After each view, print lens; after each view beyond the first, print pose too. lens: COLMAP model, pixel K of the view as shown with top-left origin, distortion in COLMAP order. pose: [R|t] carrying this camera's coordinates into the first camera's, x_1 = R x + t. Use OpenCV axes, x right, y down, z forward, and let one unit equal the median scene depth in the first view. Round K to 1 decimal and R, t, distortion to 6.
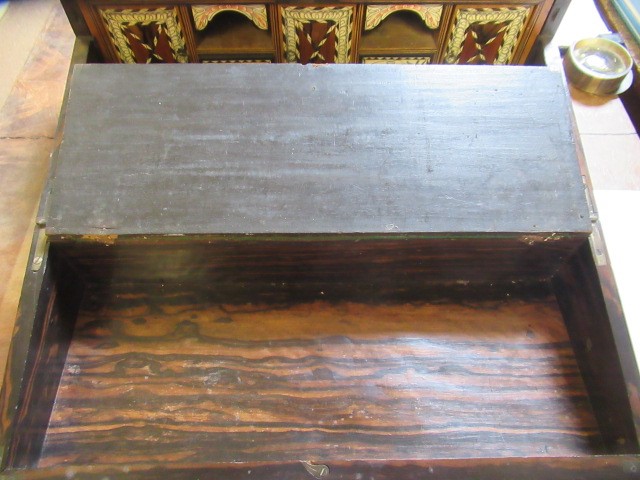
lens RADIAL K [[485.5, 0, 320.0], [0, 485.5, 240.0], [0, 0, 1]] dist [-0.003648, -0.000548]
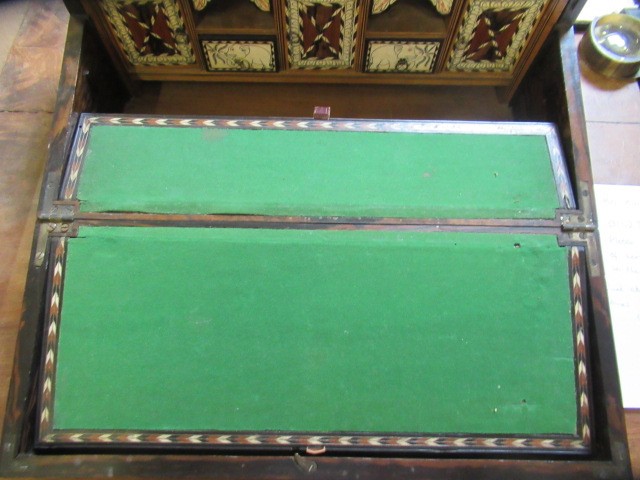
lens RADIAL K [[485.5, 0, 320.0], [0, 485.5, 240.0], [0, 0, 1]] dist [-0.003648, -0.000548]
pose [[0.999446, 0.030882, -0.012384, 0.016018], [-0.029034, 0.991250, 0.128766, -0.113106], [0.016253, -0.128335, 0.991598, 0.000186]]
